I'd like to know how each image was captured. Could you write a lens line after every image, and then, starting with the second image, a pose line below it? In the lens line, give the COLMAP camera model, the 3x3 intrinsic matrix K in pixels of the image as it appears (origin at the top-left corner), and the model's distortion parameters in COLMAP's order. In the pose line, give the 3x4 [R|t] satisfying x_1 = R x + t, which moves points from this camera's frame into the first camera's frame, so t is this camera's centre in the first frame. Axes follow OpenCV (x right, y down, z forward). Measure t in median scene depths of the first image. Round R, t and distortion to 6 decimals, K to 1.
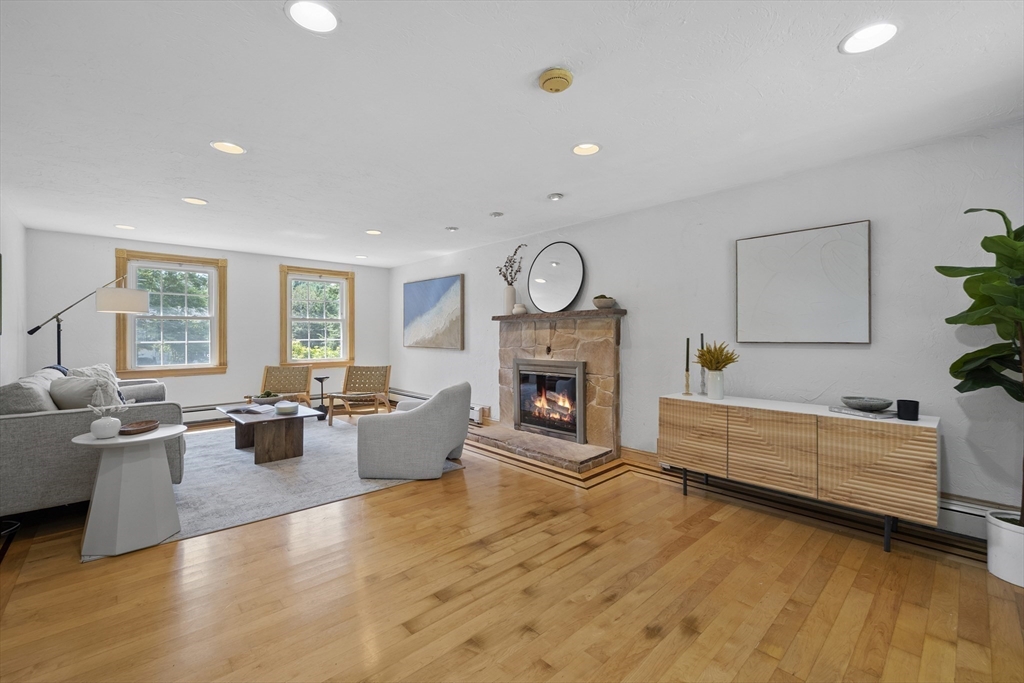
lens RADIAL K [[423.2, 0, 510.2], [0, 423.2, 337.4], [0, 0, 1]] dist [-0.004562, -0.000617]
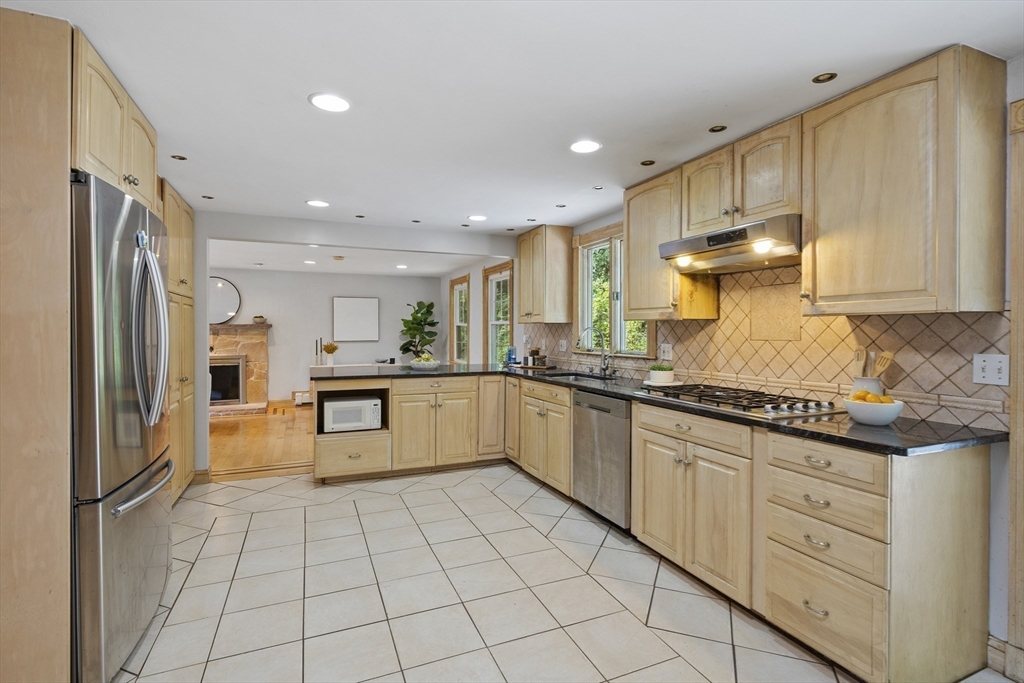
lens RADIAL K [[484.4, 0, 510.3], [0, 484.4, 338.4], [0, 0, 1]] dist [0.003574, 0.000574]
pose [[0.348027, -0.011649, 0.937412, -1.237415], [0.008378, 0.999922, 0.009315, -0.016046], [-0.937447, 0.004612, 0.348097, -0.638692]]
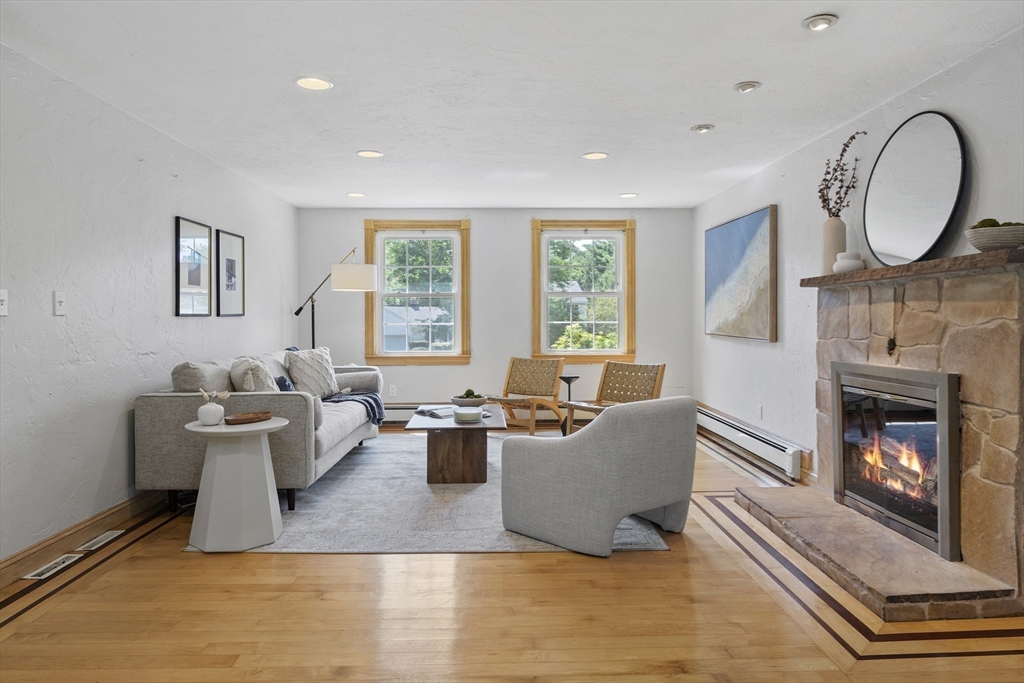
lens RADIAL K [[658.2, 0, 520.5], [0, 658.2, 323.0], [0, 0, 1]] dist [-0.007861, 0.001115]
pose [[0.755732, 0.005304, -0.654860, 0.275929], [-0.001756, 0.999980, 0.006073, 0.000378], [0.654879, -0.003440, 0.755726, 0.184144]]
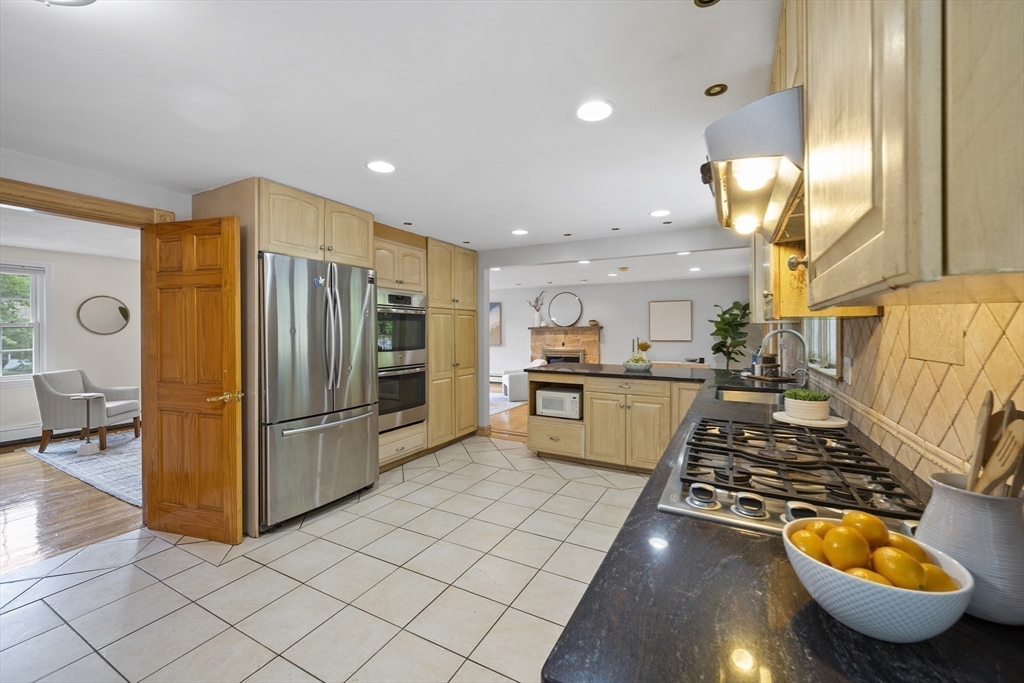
lens RADIAL K [[406.7, 0, 511.5], [0, 406.7, 334.5], [0, 0, 1]] dist [-0.000299, 0.000024]
pose [[0.947572, -0.000685, 0.319541, -0.850233], [0.000882, 0.999999, -0.000472, -0.020280], [-0.319540, 0.000729, 0.947572, -0.882840]]
